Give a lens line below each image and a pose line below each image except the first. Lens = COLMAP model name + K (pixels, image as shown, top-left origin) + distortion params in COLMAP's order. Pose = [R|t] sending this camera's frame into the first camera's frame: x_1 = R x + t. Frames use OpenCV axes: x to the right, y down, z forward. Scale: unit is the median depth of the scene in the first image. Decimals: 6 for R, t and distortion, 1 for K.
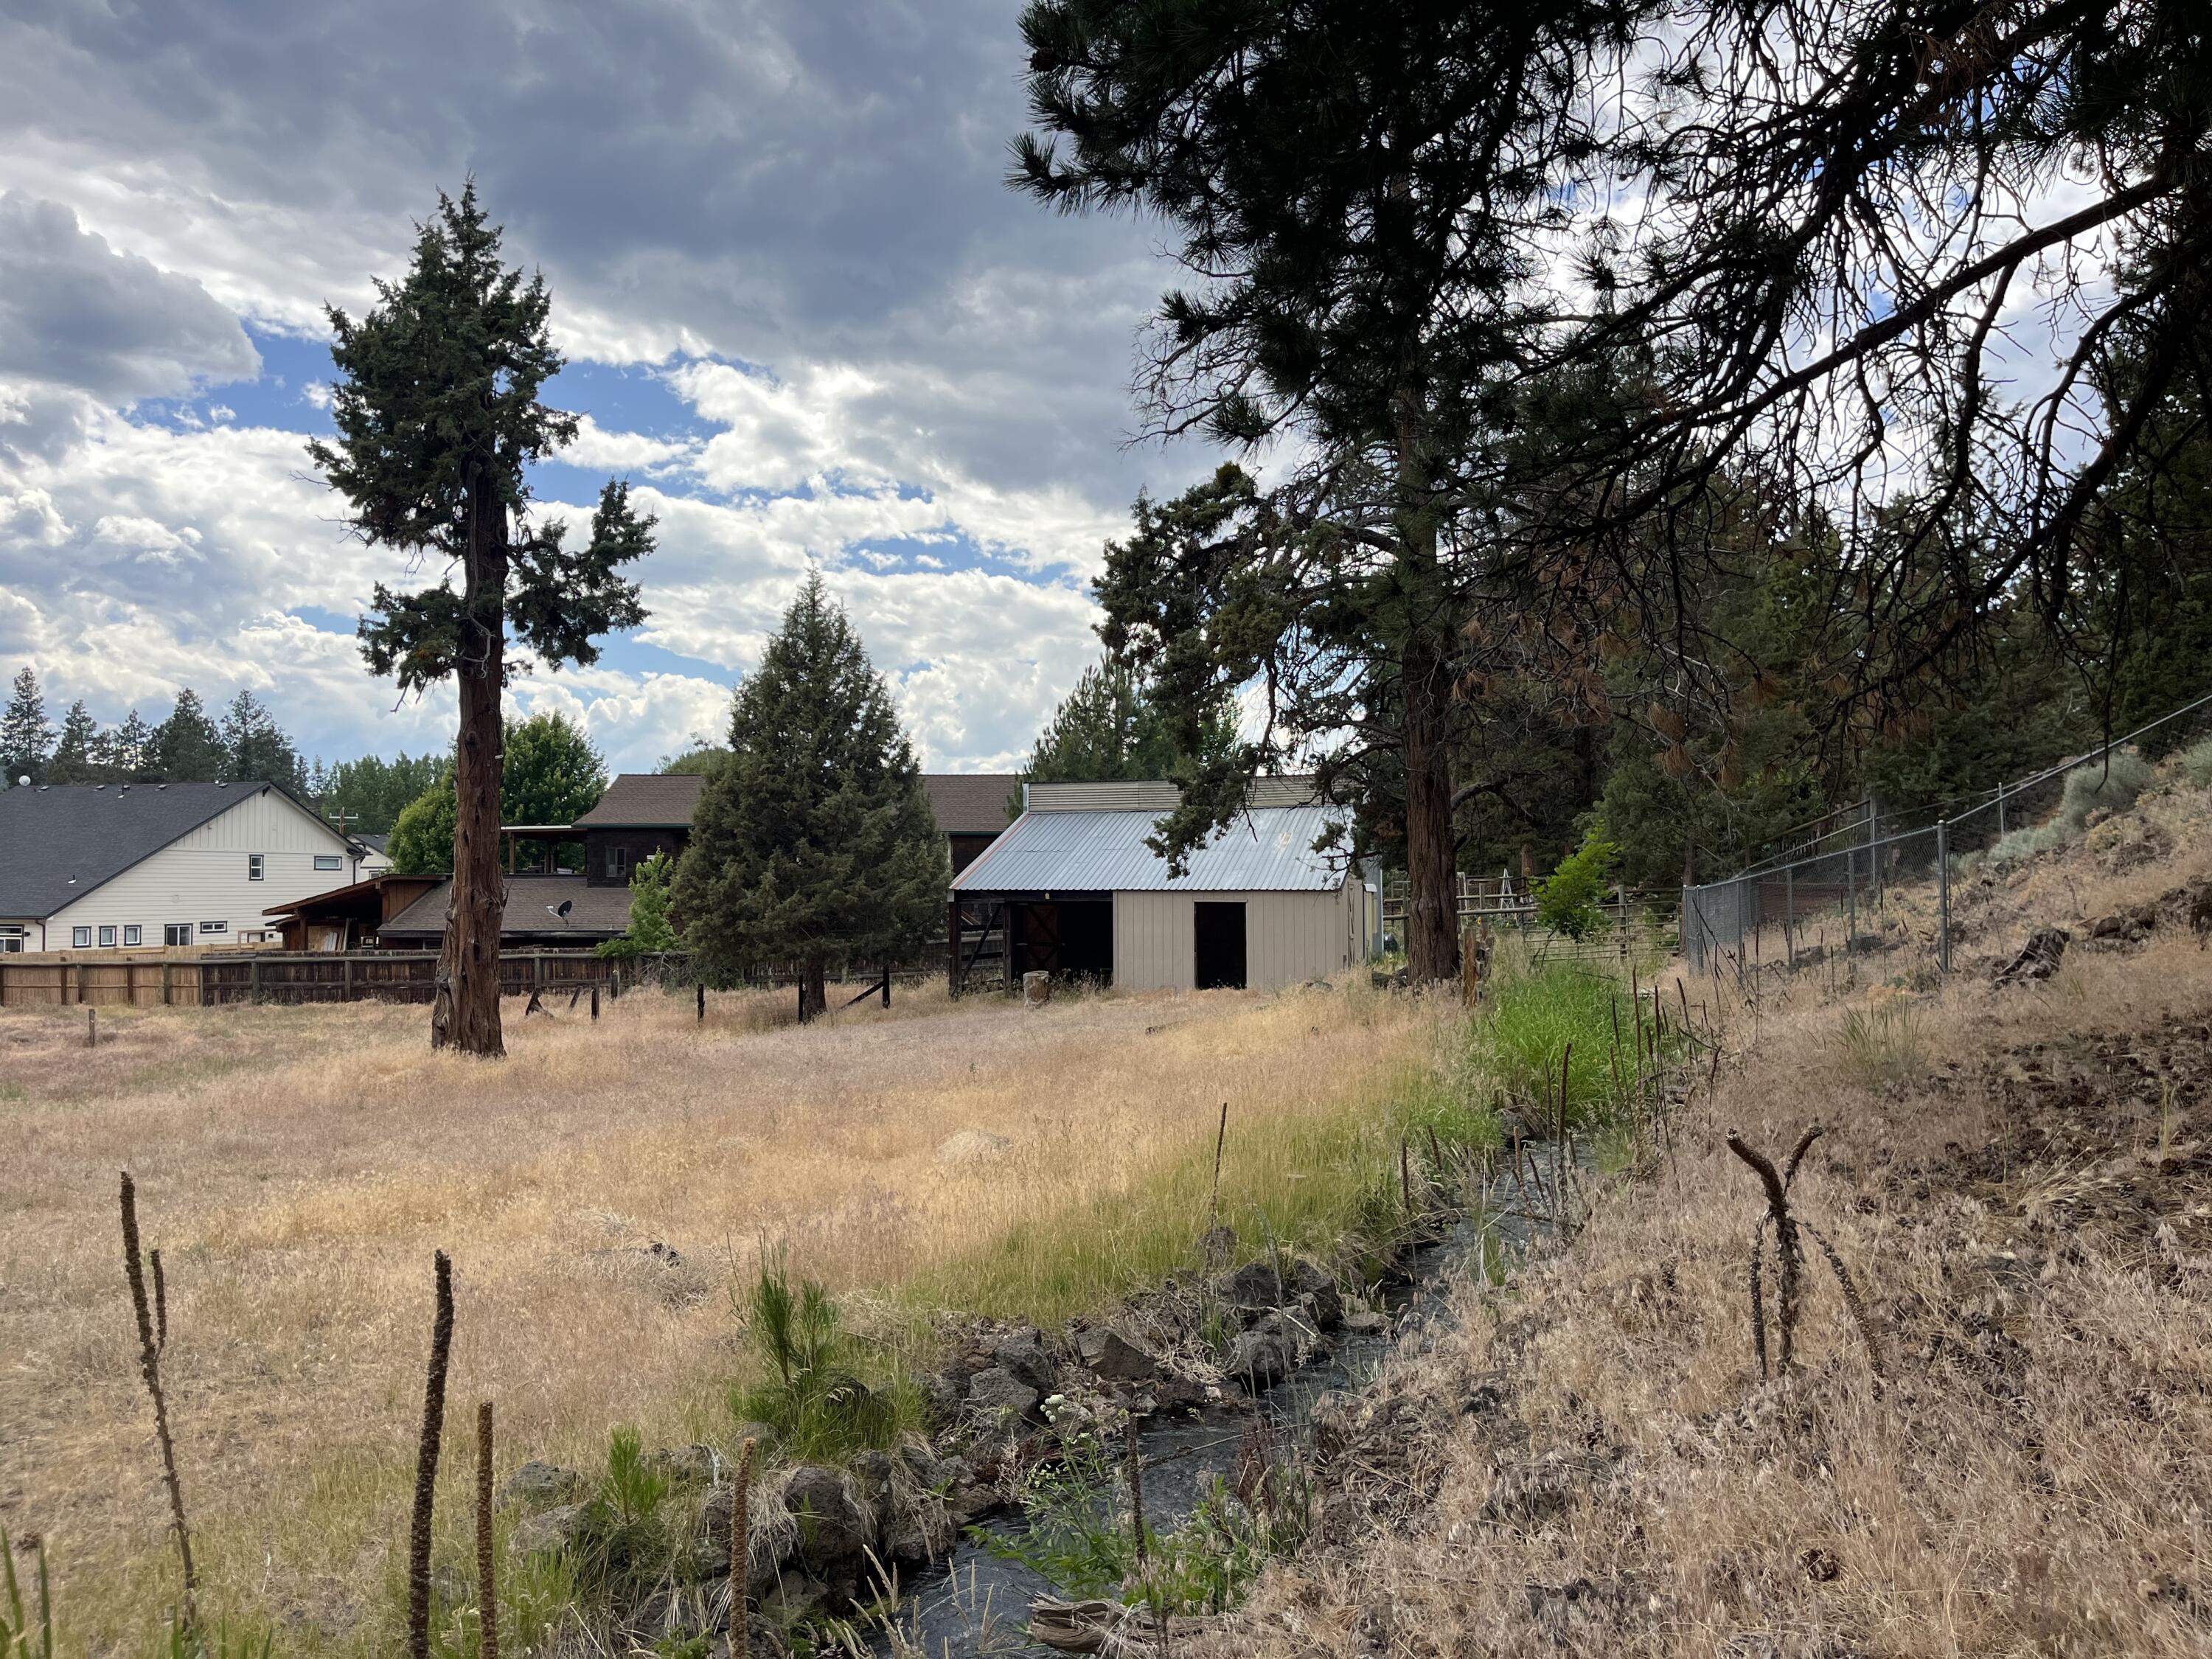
lens RADIAL K [[1679.9, 0, 1141.6], [0, 1679.9, 836.3], [0, 0, 1]] dist [0.048559, -0.075979]
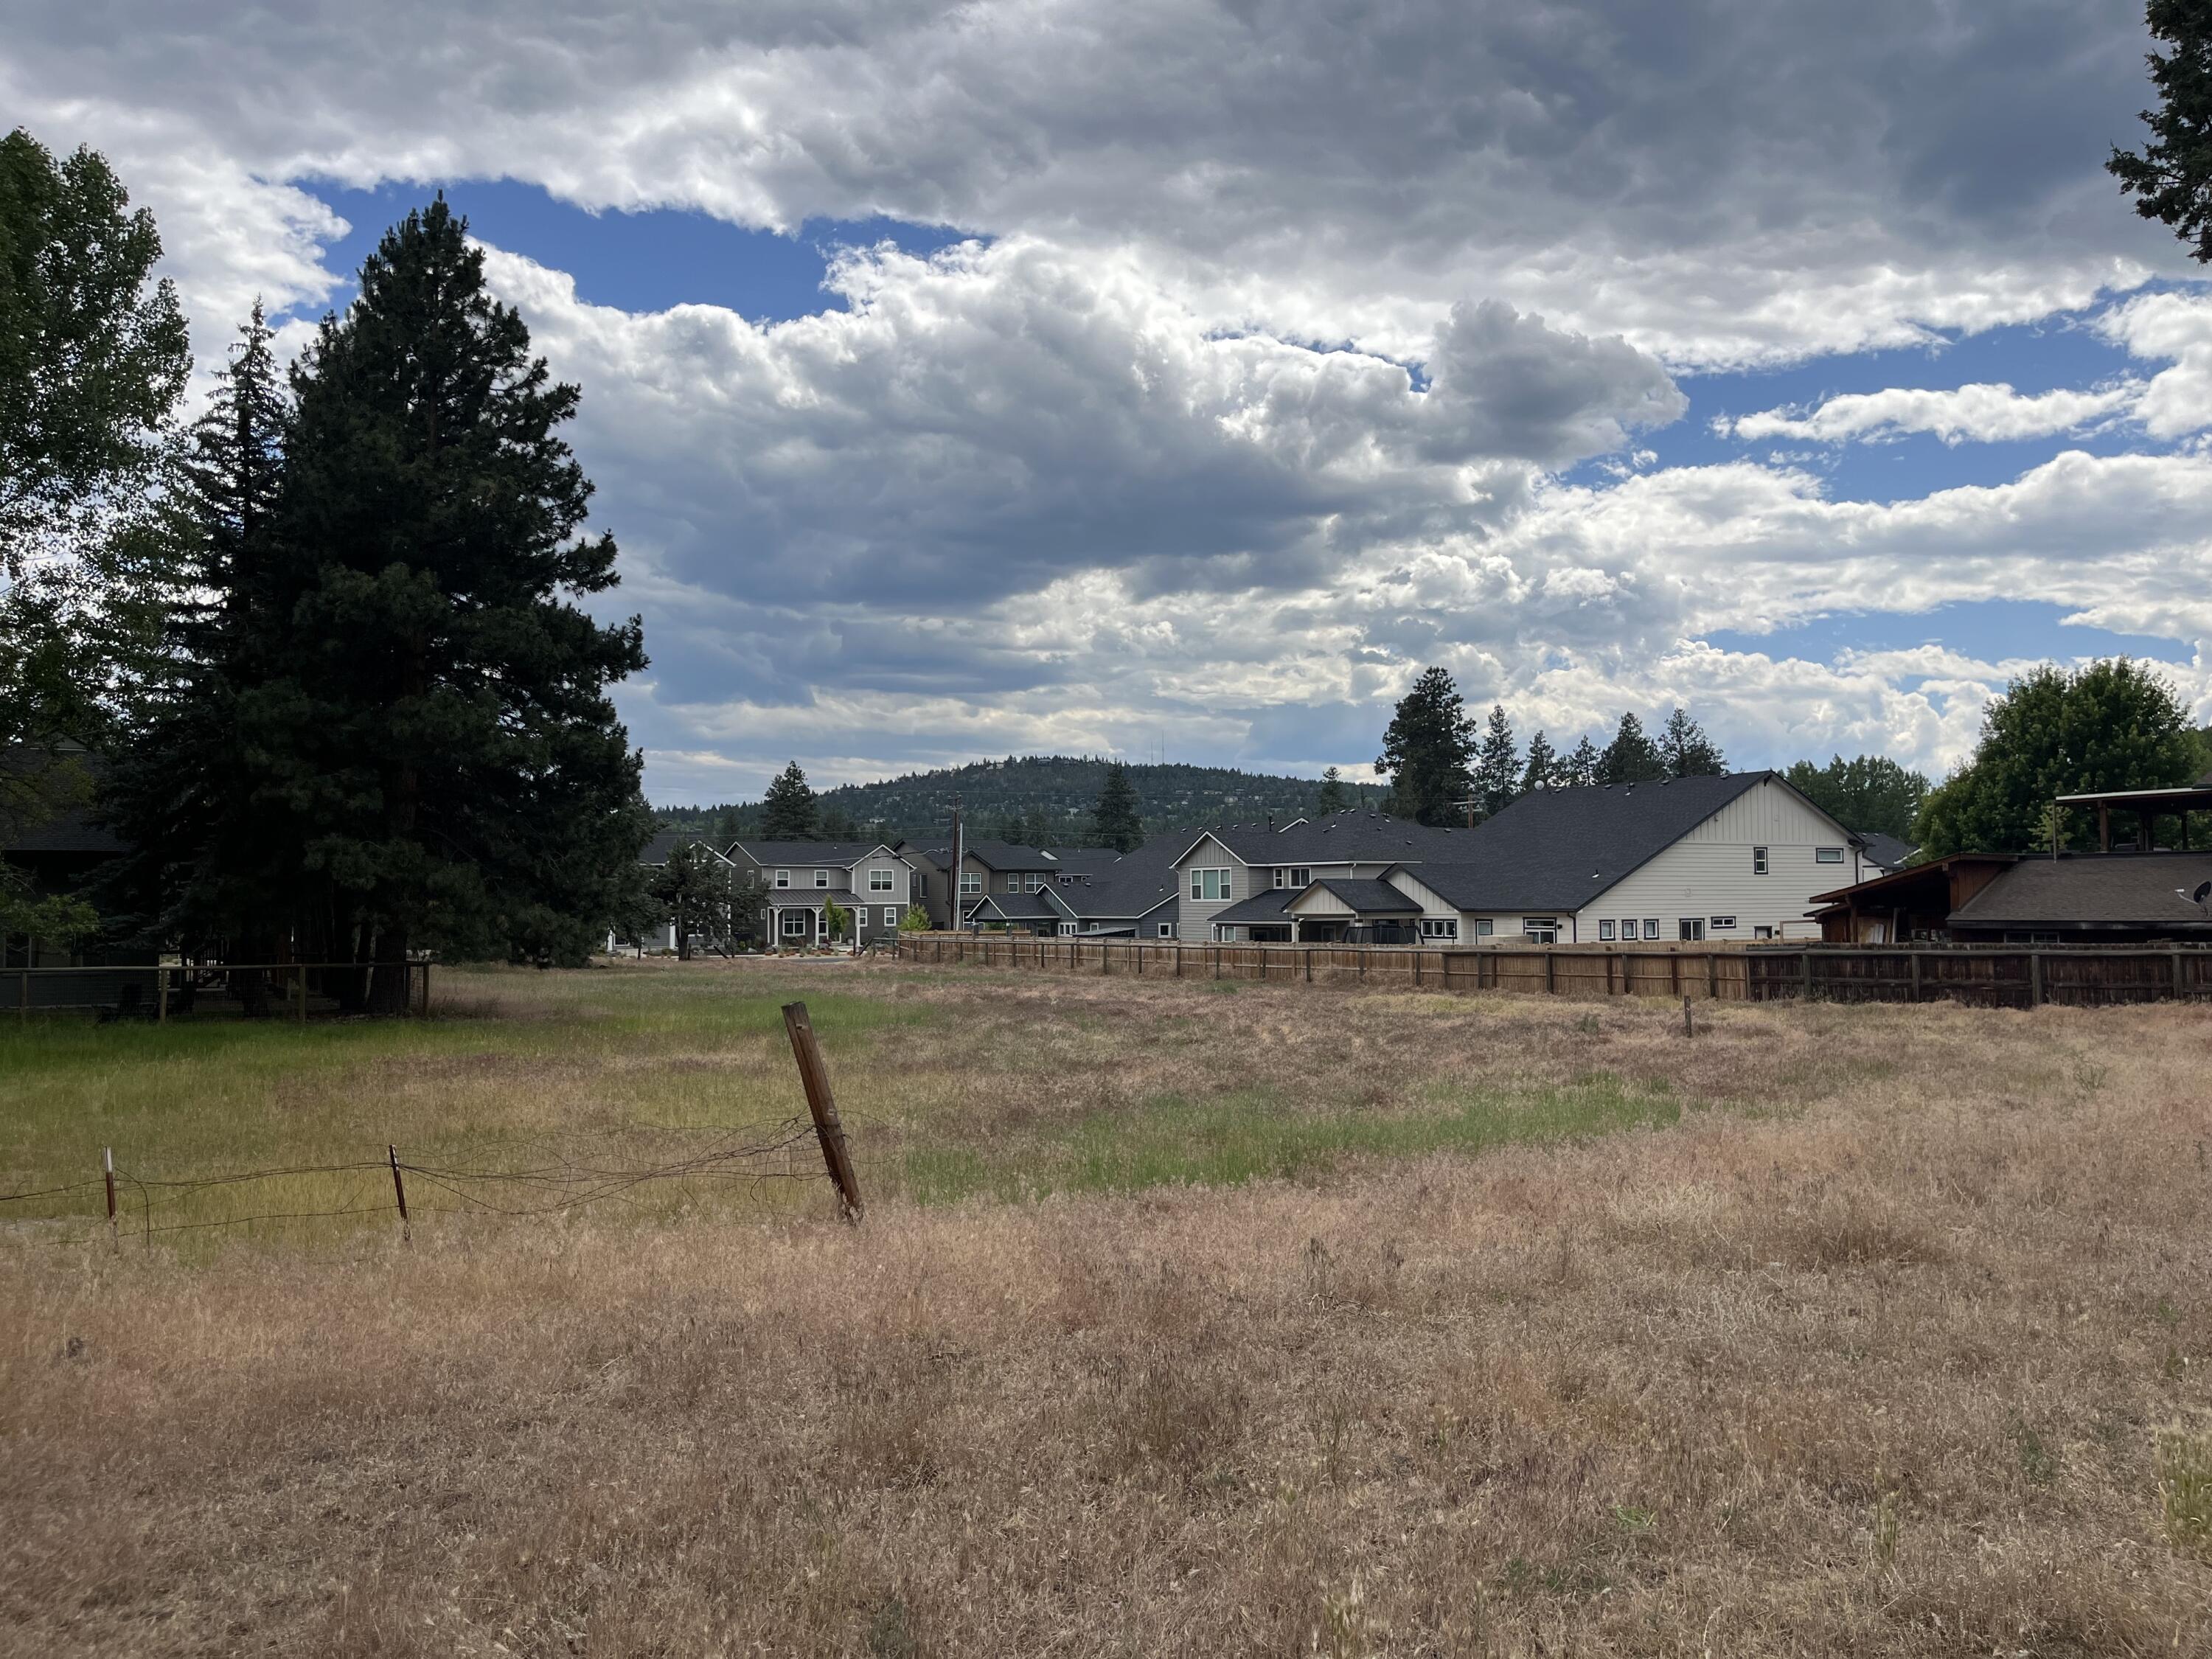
lens RADIAL K [[1681.7, 0, 1107.6], [0, 1681.7, 841.4], [0, 0, 1]] dist [0.065654, -0.100972]
pose [[0.691334, -0.031607, -0.721843, -0.165837], [0.028993, 0.999452, -0.015995, 0.023049], [0.721953, -0.009870, 0.691872, 0.137839]]
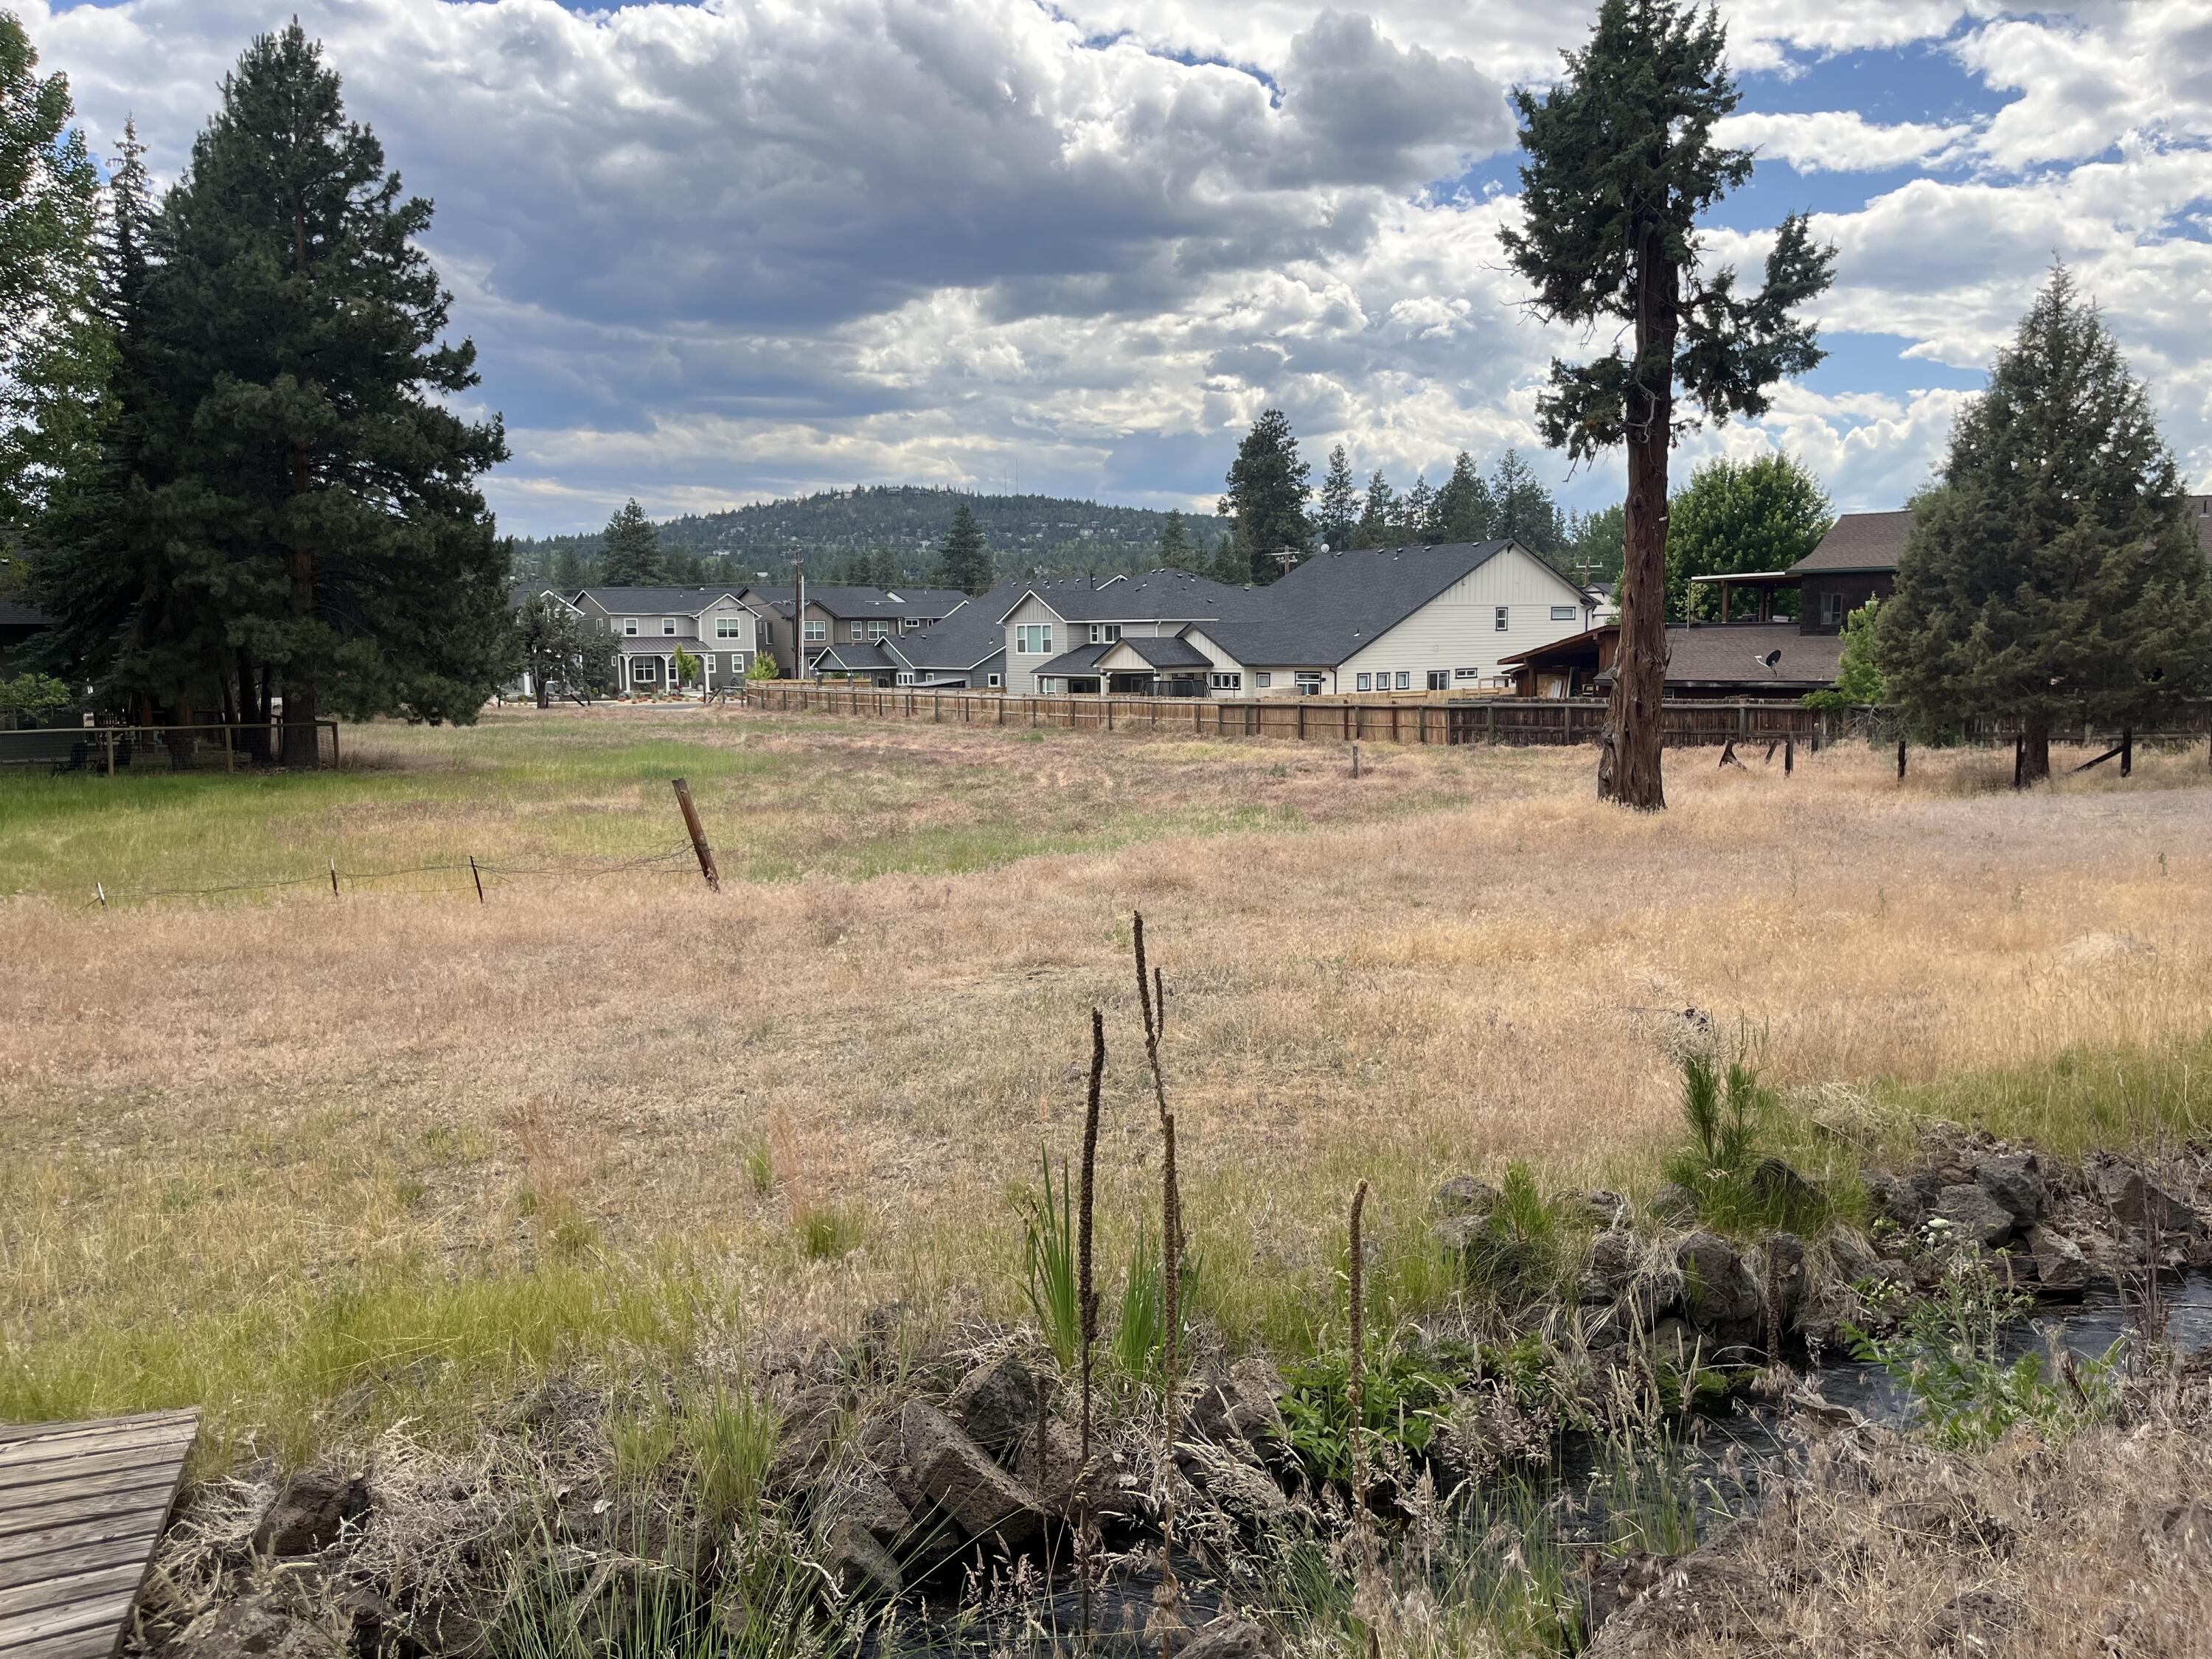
lens RADIAL K [[1681.7, 0, 1107.6], [0, 1681.7, 841.4], [0, 0, 1]] dist [0.065654, -0.100972]
pose [[0.750535, 0.071046, -0.657001, 0.032375], [0.031318, 0.989263, 0.142753, -0.006442], [0.660088, -0.127717, 0.740251, -0.003860]]
